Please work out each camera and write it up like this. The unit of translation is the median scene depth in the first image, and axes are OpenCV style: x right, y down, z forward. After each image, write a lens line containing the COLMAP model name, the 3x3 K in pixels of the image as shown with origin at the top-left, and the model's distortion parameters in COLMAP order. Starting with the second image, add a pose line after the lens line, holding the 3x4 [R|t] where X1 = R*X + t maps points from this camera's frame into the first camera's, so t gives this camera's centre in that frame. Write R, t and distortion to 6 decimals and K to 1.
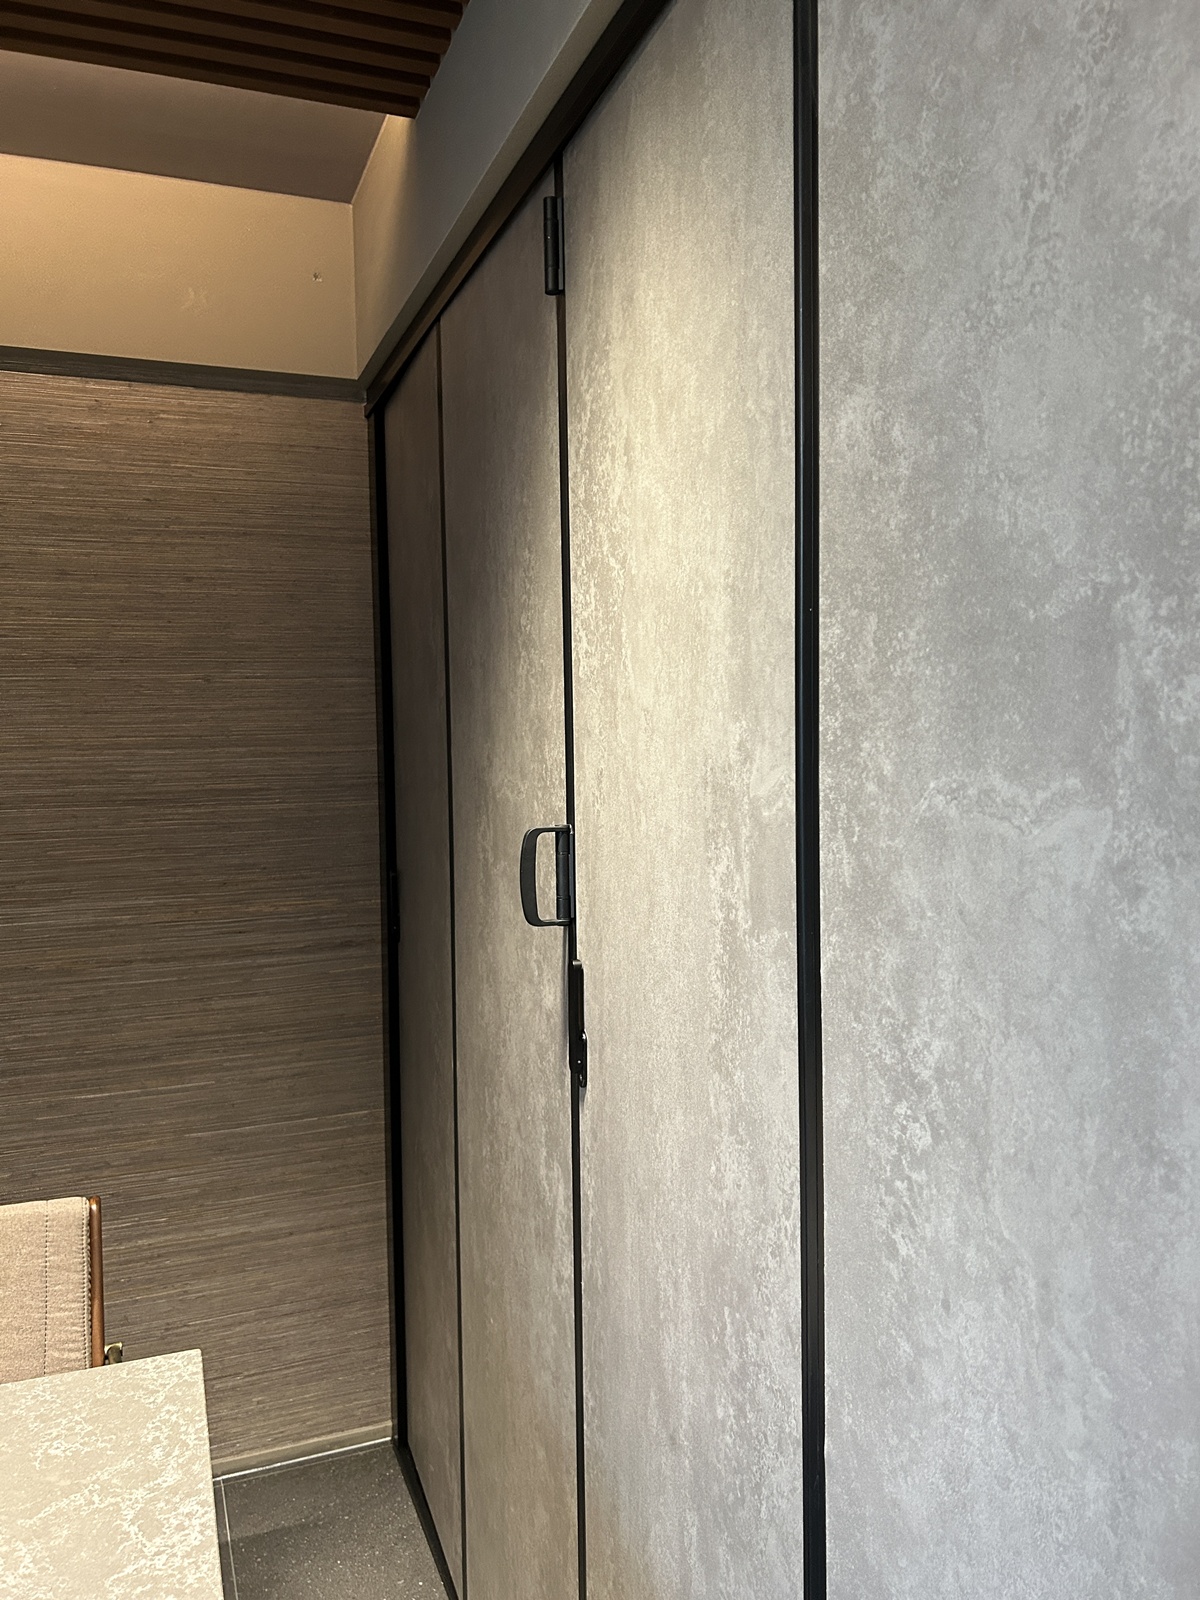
lens RADIAL K [[1187.5, 0, 604.1], [0, 1187.5, 818.6], [0, 0, 1]] dist [0.057383, -0.069769]
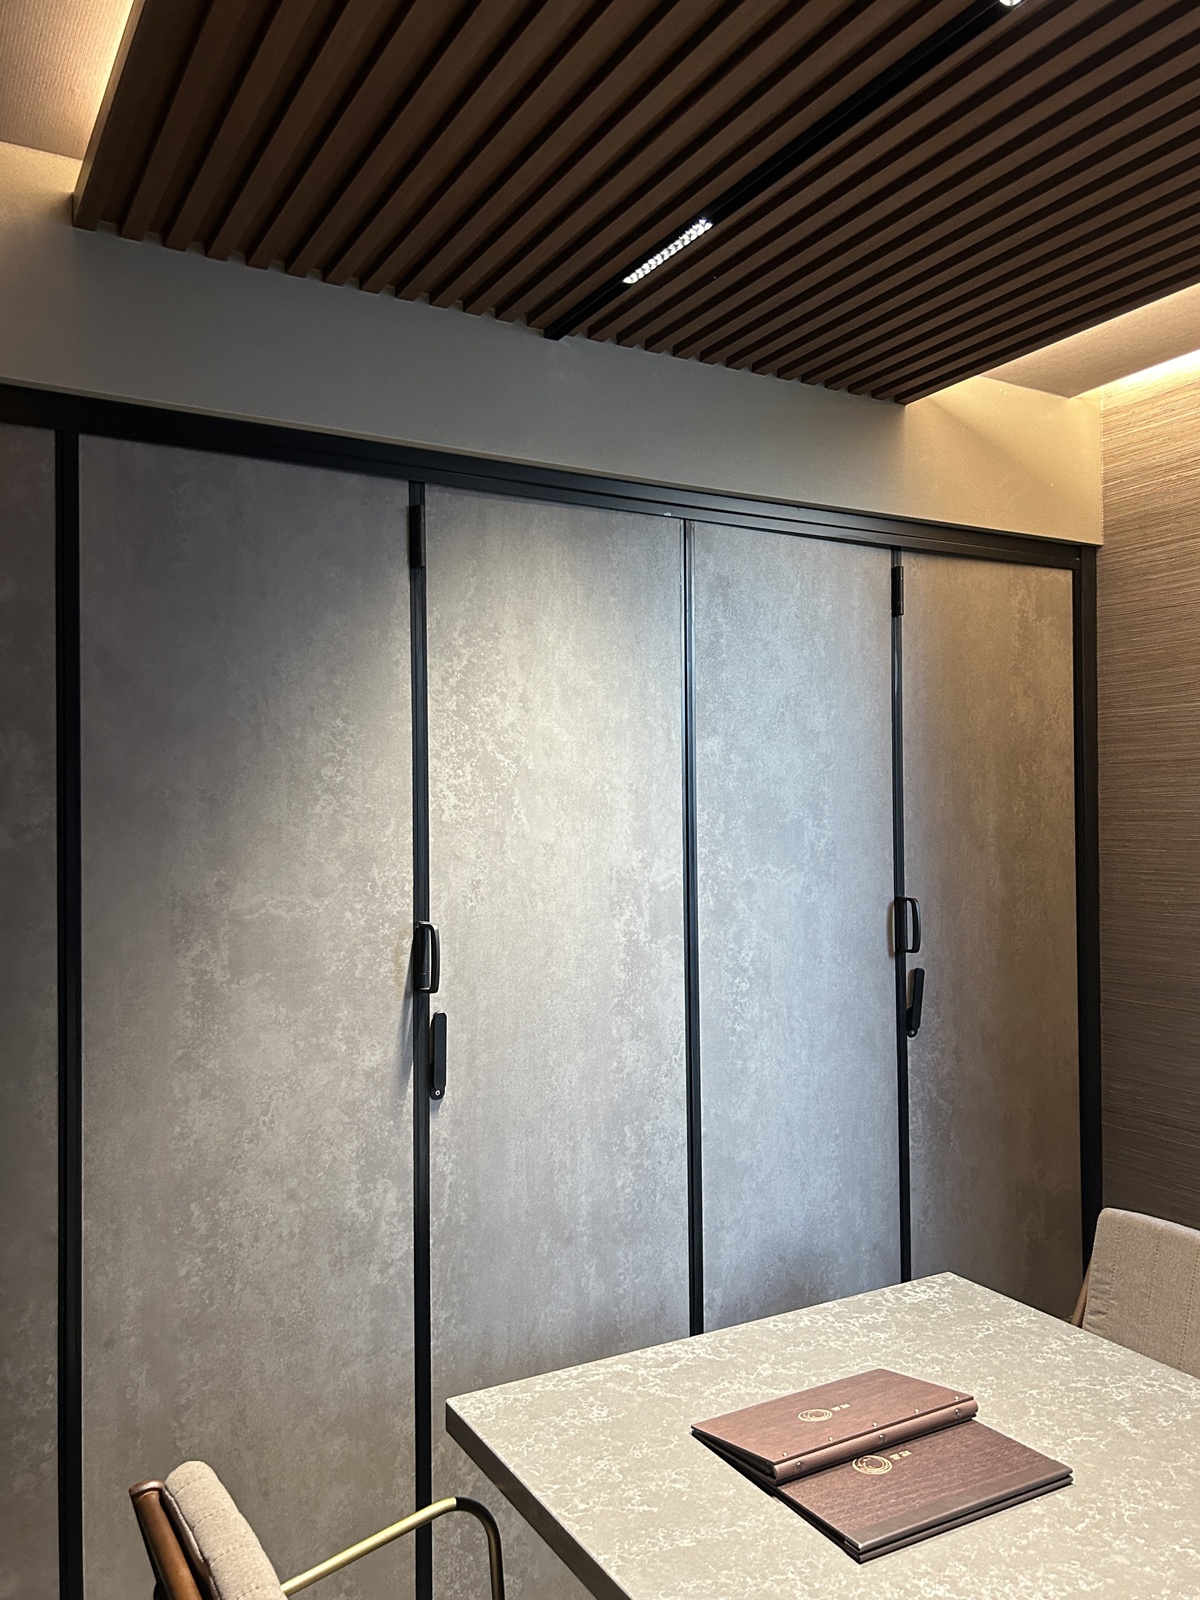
lens RADIAL K [[1275.9, 0, 595.8], [0, 1275.9, 818.3], [0, 0, 1]] dist [0.140782, -0.195983]
pose [[-0.147473, 0.020425, 0.988855, -2.500128], [0.078902, 0.996843, -0.008823, -0.138573], [-0.985914, 0.076722, -0.148619, 1.568043]]
